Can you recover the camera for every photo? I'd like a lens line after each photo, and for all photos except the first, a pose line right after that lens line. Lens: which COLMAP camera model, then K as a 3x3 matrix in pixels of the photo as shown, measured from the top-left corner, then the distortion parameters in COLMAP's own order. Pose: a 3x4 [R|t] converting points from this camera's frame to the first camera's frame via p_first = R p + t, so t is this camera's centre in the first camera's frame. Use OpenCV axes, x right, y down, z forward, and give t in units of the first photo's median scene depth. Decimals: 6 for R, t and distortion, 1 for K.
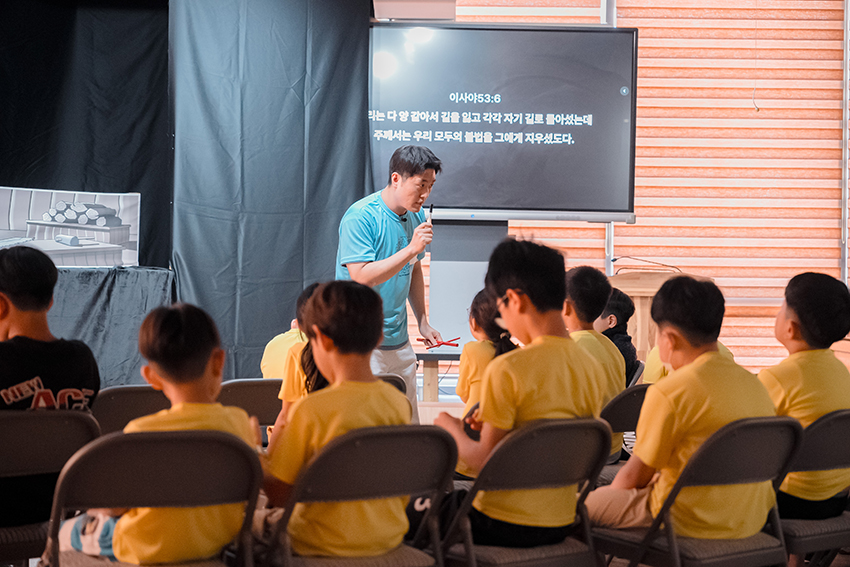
lens RADIAL K [[1642.9, 0, 432.6], [0, 1642.9, 281.9], [0, 0, 1]] dist [0.067667, 0.000000]
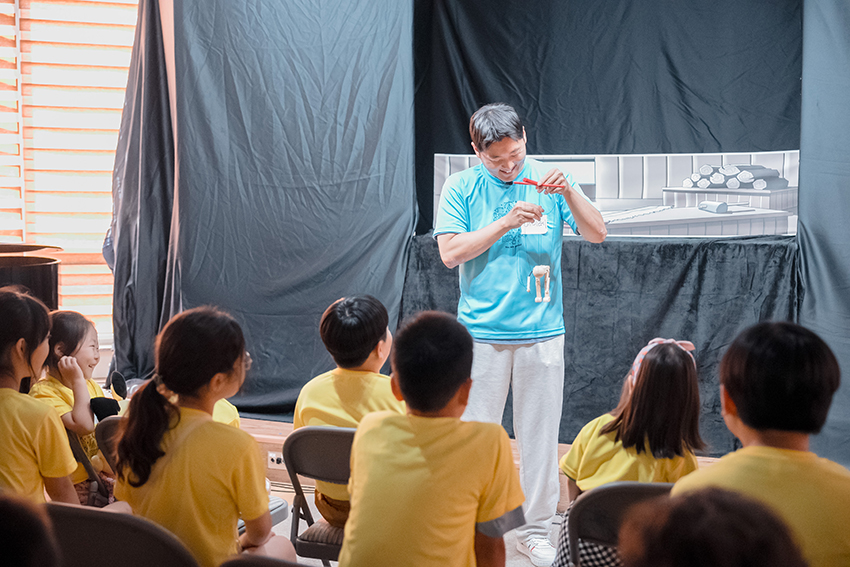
lens RADIAL K [[1176.9, 0, 408.2], [0, 1176.9, 279.0], [0, 0, 1]] dist [0.038037, 0.000000]
pose [[0.359772, 0.056200, -0.931346, 0.321212], [0.014842, 0.997713, 0.065938, -0.030352], [0.932922, -0.037546, 0.358115, 0.588257]]
